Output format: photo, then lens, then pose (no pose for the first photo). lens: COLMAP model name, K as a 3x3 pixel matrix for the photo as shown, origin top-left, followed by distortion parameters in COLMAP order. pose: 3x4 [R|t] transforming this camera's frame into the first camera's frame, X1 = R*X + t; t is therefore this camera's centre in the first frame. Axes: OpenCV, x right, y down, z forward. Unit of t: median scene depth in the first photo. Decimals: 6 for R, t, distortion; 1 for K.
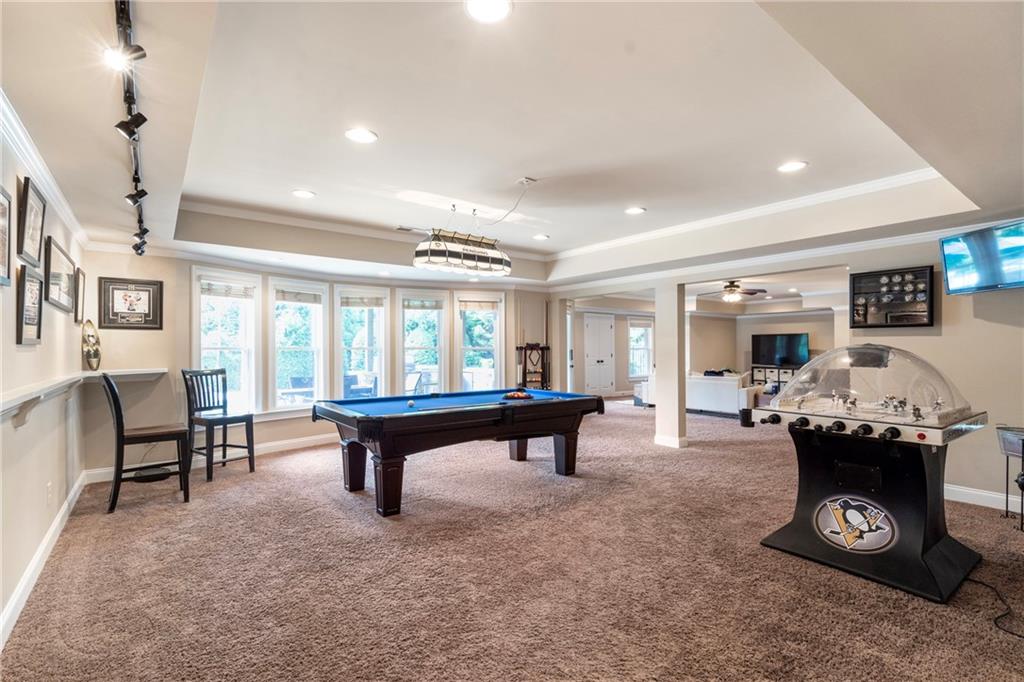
lens RADIAL K [[481.1, 0, 510.1], [0, 481.1, 342.8], [0, 0, 1]] dist [-0.015316, 0.002101]
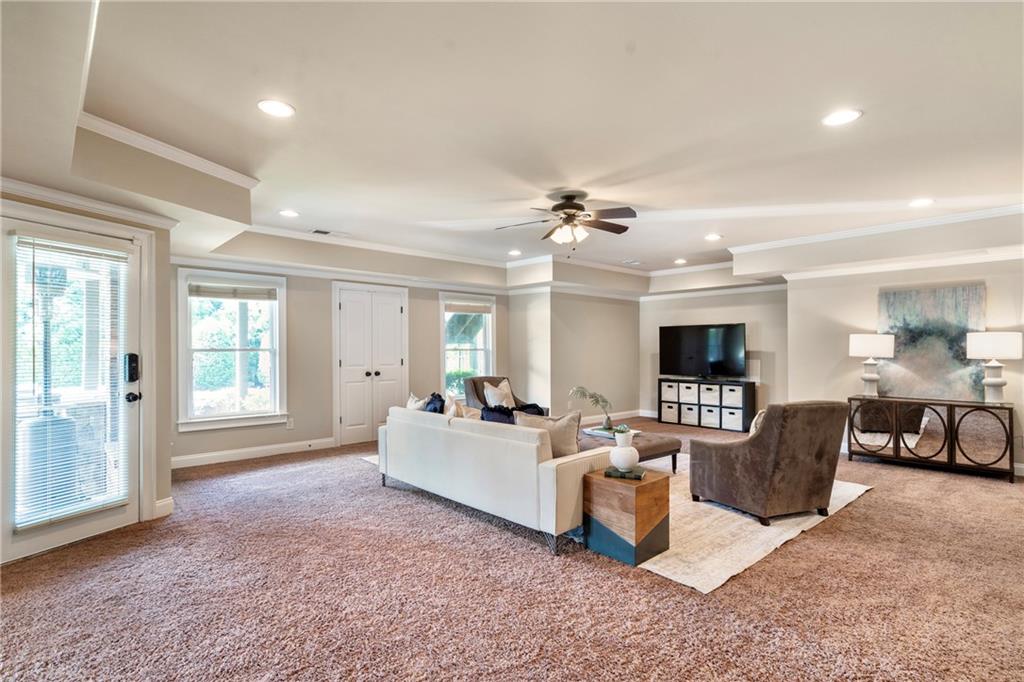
lens RADIAL K [[496.7, 0, 516.1], [0, 496.7, 341.0], [0, 0, 1]] dist [0.002306, 0.000370]
pose [[0.994696, 0.000264, 0.102861, 0.272004], [0.000255, 0.999987, -0.005028, 0.004847], [-0.102862, 0.005028, 0.994683, 0.409091]]
